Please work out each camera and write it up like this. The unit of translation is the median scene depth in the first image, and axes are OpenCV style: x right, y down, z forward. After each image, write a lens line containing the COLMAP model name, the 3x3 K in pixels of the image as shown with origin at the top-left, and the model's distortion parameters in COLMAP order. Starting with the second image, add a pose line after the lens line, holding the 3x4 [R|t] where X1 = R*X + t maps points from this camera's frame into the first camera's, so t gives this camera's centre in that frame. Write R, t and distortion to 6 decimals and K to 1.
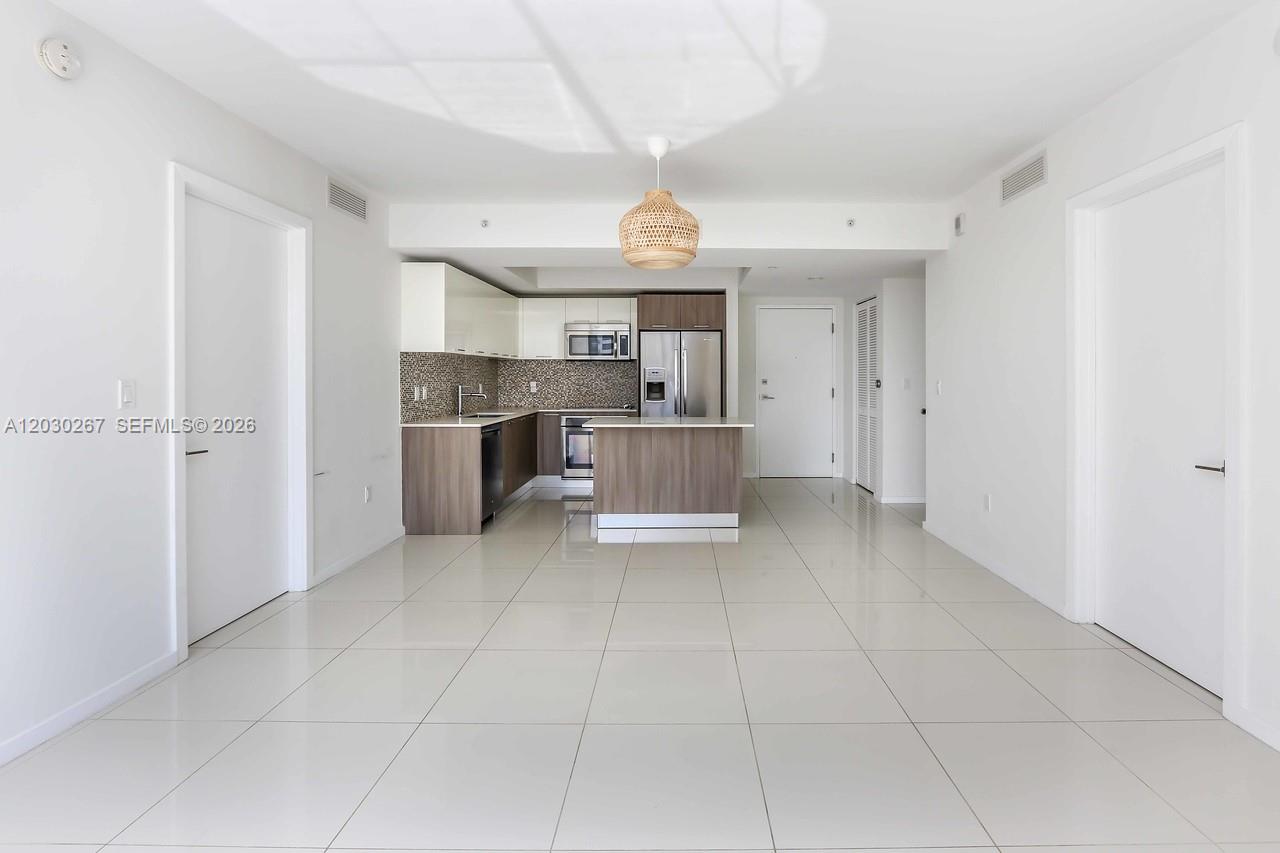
lens RADIAL K [[622.3, 0, 683.3], [0, 622.3, 375.4], [0, 0, 1]] dist [-0.011854, -0.000078]
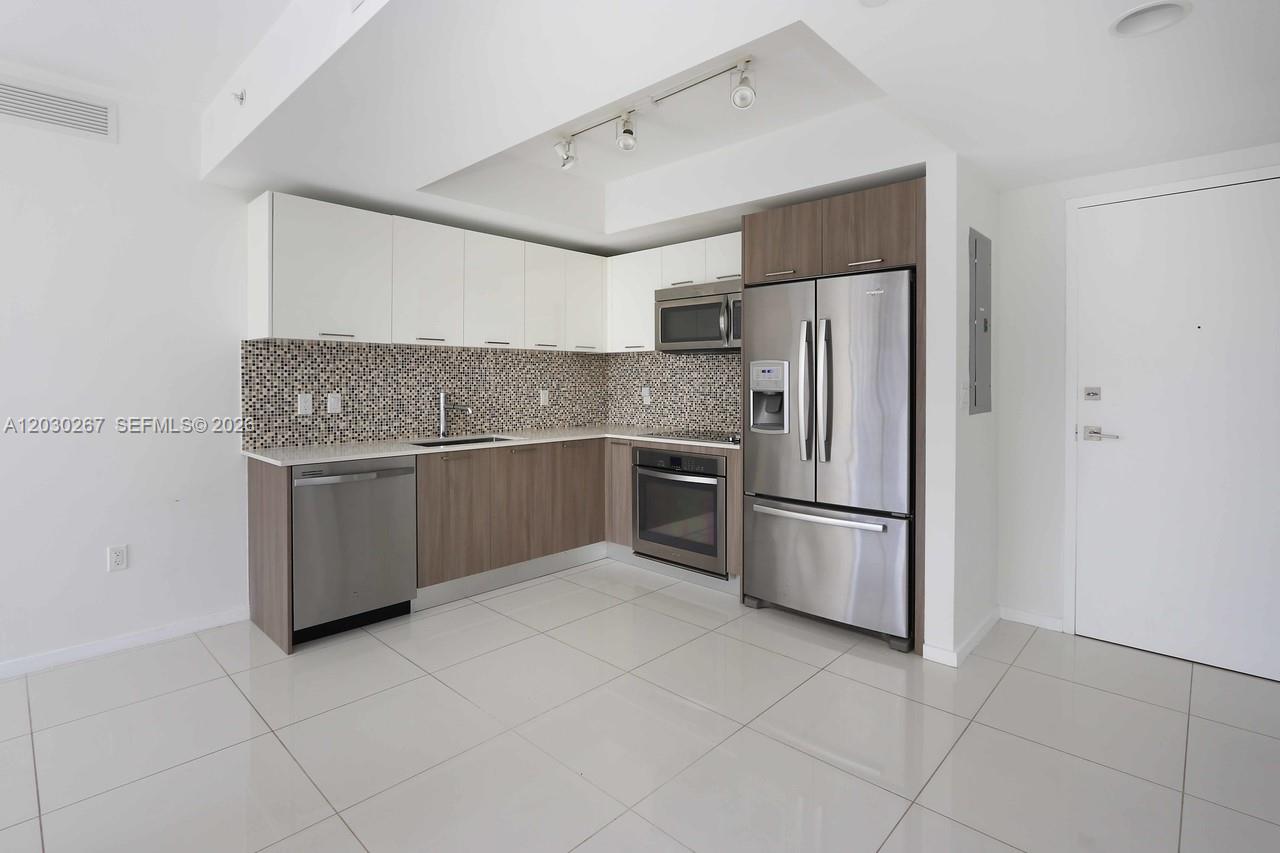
lens RADIAL K [[622.3, 0, 642.1], [0, 622.3, 393.3], [0, 0, 1]] dist [-0.011854, -0.000078]
pose [[0.721662, 0.015485, -0.692073, 0.217973], [-0.001889, 0.999790, 0.020401, 0.003023], [0.692244, -0.013415, 0.721539, 0.583657]]
